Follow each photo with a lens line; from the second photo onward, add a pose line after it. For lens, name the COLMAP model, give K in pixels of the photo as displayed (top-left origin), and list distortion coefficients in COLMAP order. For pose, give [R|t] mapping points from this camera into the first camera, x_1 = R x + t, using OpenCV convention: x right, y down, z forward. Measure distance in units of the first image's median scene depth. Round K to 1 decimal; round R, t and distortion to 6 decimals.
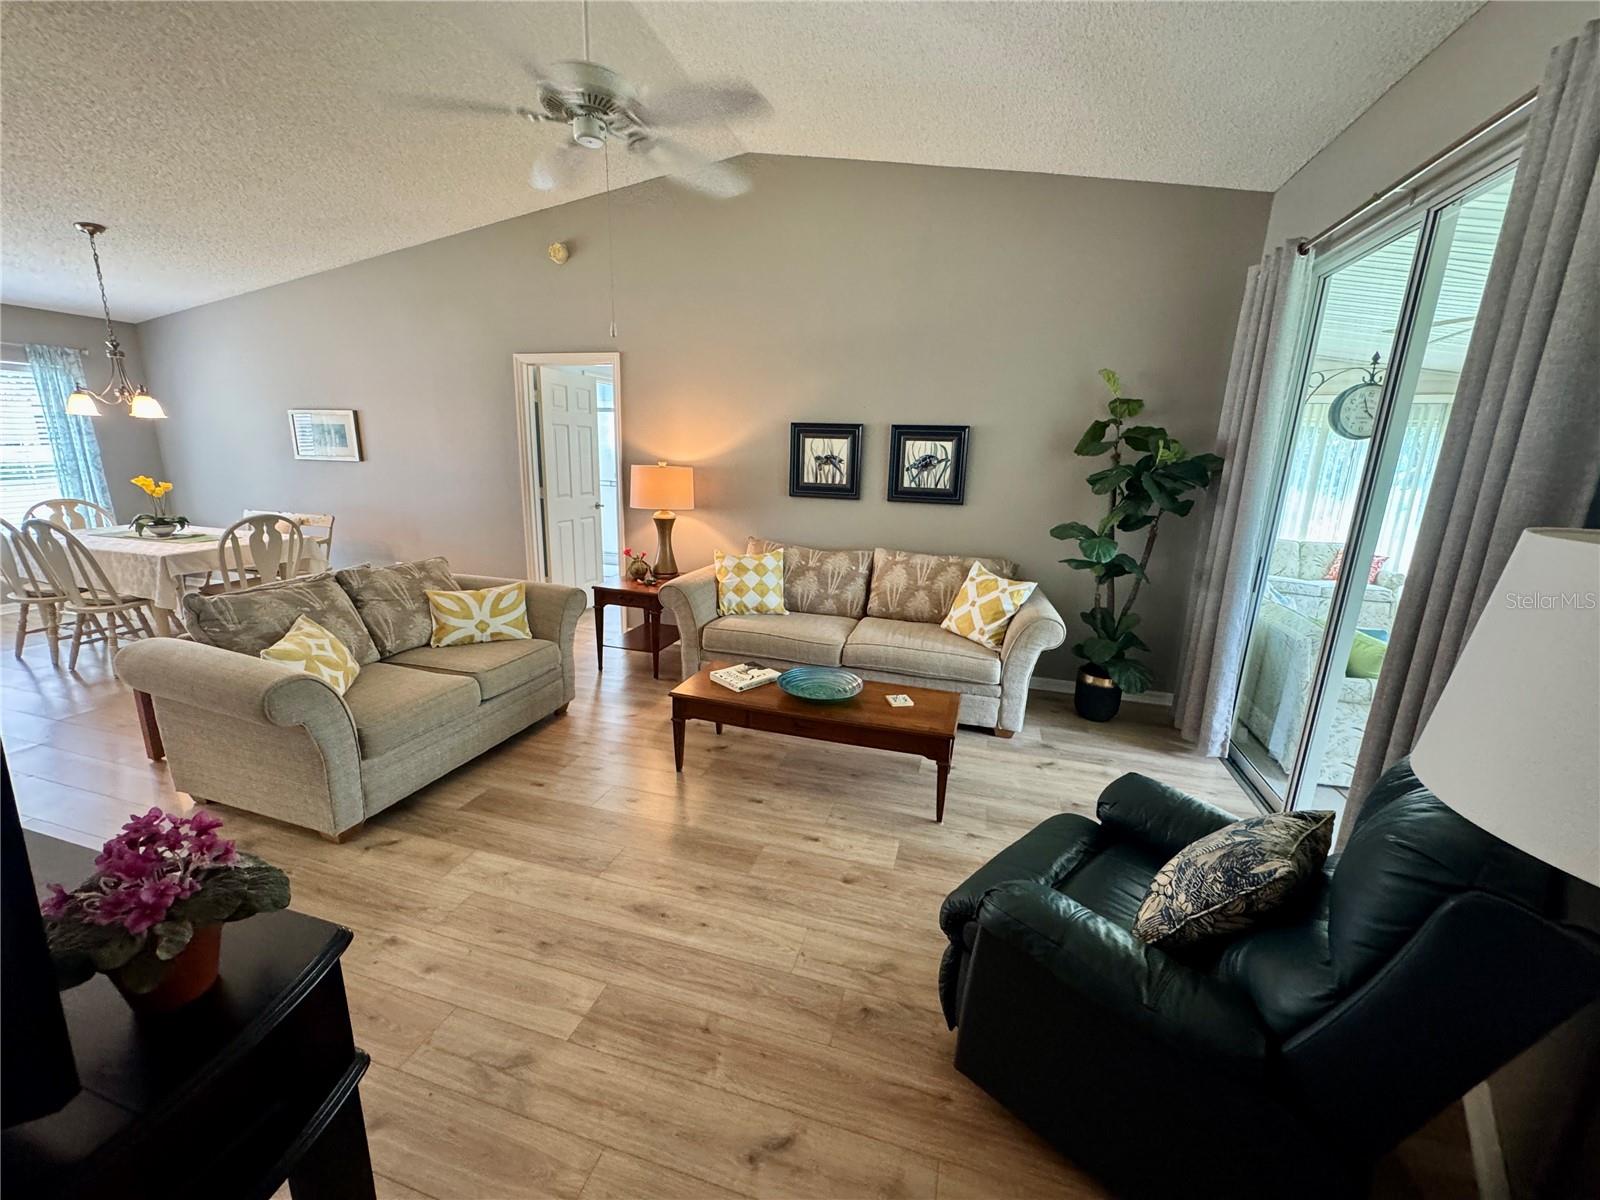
lens RADIAL K [[639.7, 0, 799.1], [0, 639.7, 598.1], [0, 0, 1]] dist [-0.001653, 0.000500]
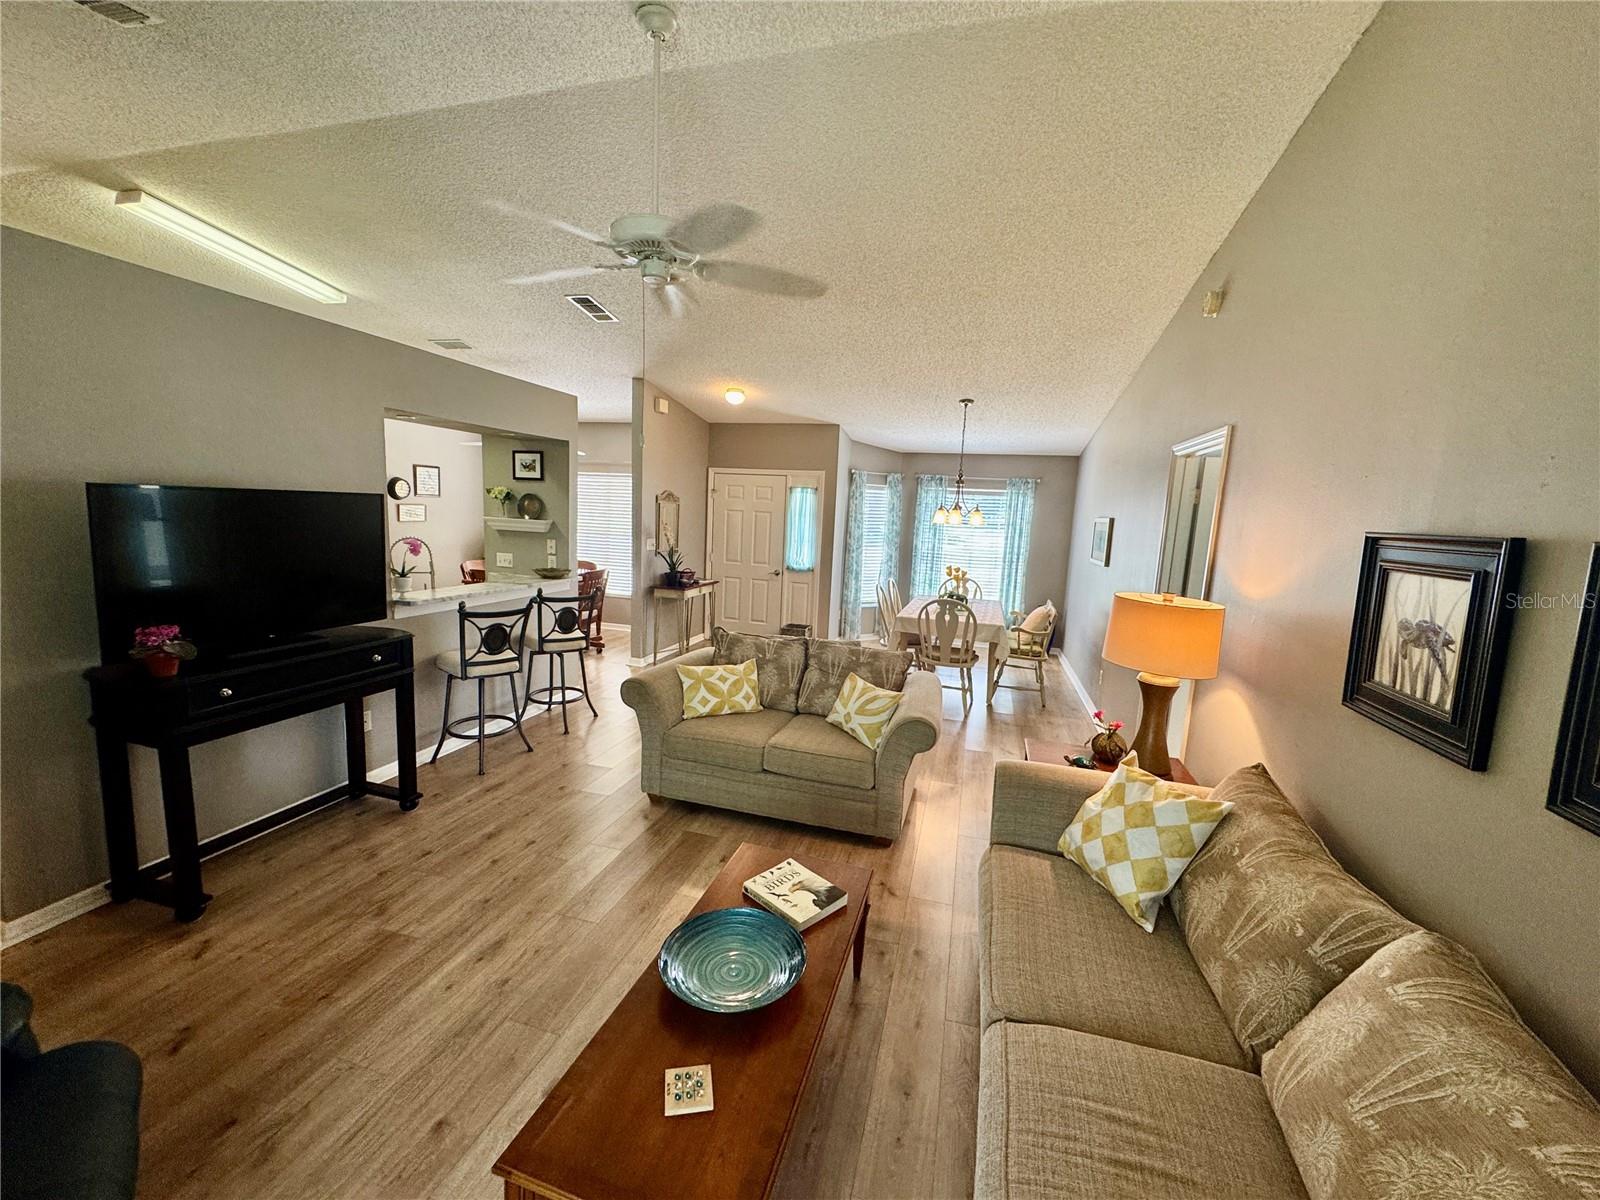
lens RADIAL K [[639.7, 0, 799.1], [0, 639.7, 598.1], [0, 0, 1]] dist [-0.001653, 0.000500]
pose [[0.005074, 0.111213, -0.993784, 0.467332], [-0.272087, 0.956456, 0.105646, -0.209395], [0.962259, 0.269859, 0.035112, 0.758509]]
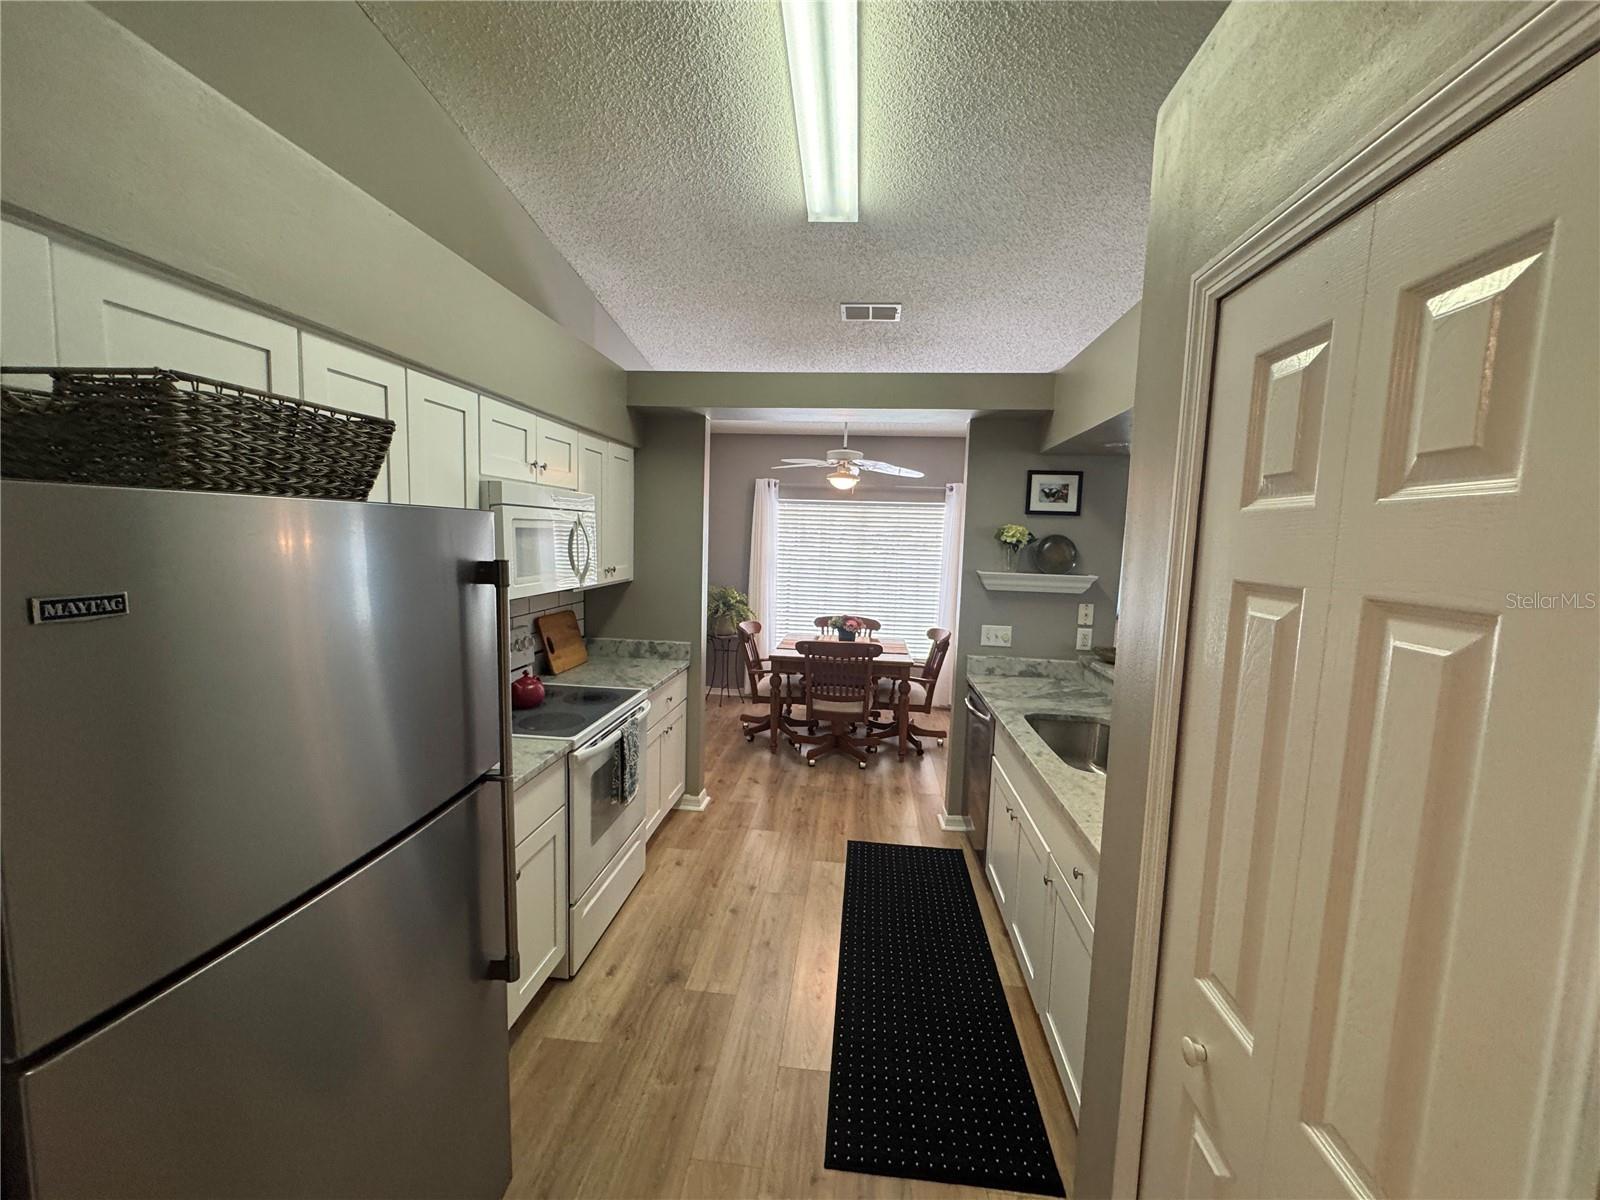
lens RADIAL K [[639.7, 0, 799.1], [0, 639.7, 598.1], [0, 0, 1]] dist [-0.001653, 0.000500]
pose [[0.178334, 0.074542, -0.981143, -0.113818], [-0.252068, 0.967314, 0.027675, 0.038863], [0.951136, 0.242379, 0.191294, -0.342606]]
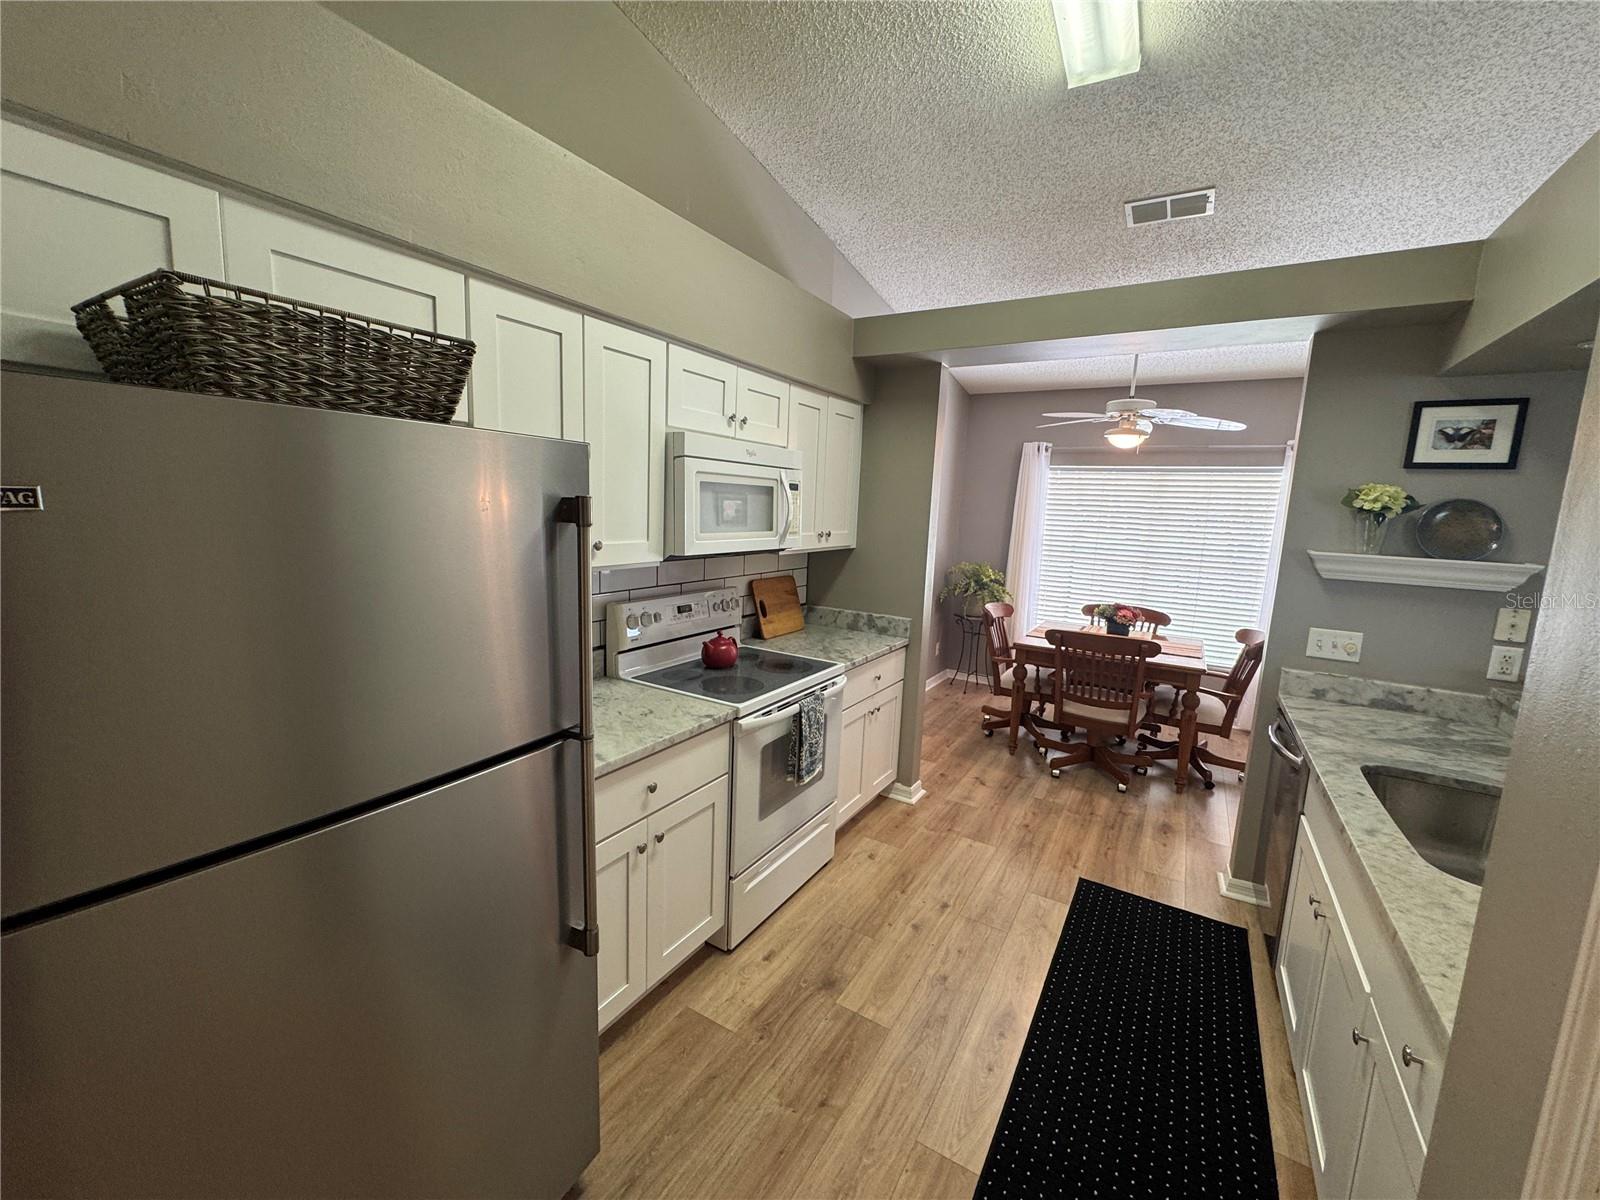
lens RADIAL K [[639.7, 0, 799.1], [0, 639.7, 598.1], [0, 0, 1]] dist [-0.001653, 0.000500]
pose [[-0.261339, 0.101975, -0.959845, -0.212962], [-0.269242, 0.947234, 0.173943, 0.033680], [0.926936, 0.303889, -0.220093, -0.251196]]
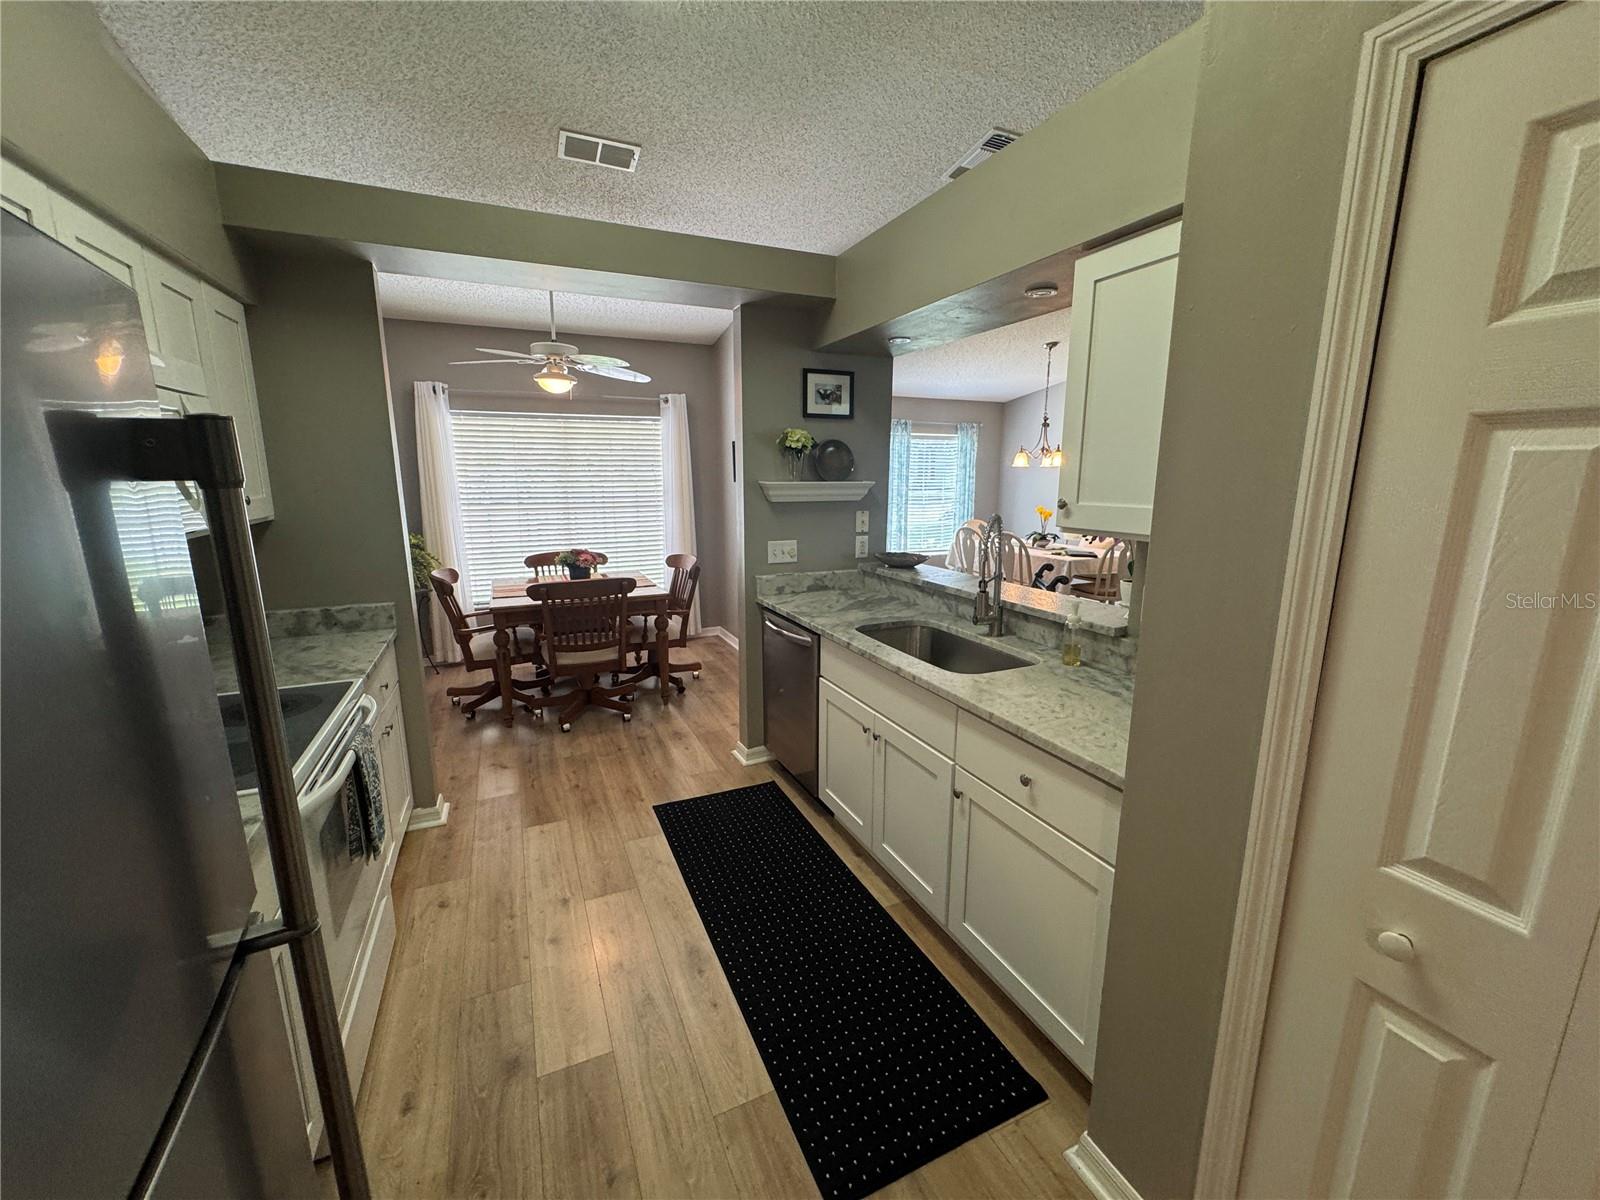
lens RADIAL K [[639.7, 0, 799.1], [0, 639.7, 598.1], [0, 0, 1]] dist [-0.001653, 0.000500]
pose [[0.650690, 0.121323, -0.749588, -0.306782], [-0.158180, 0.987155, 0.022463, 0.085914], [0.742685, 0.103953, 0.661523, -0.431299]]
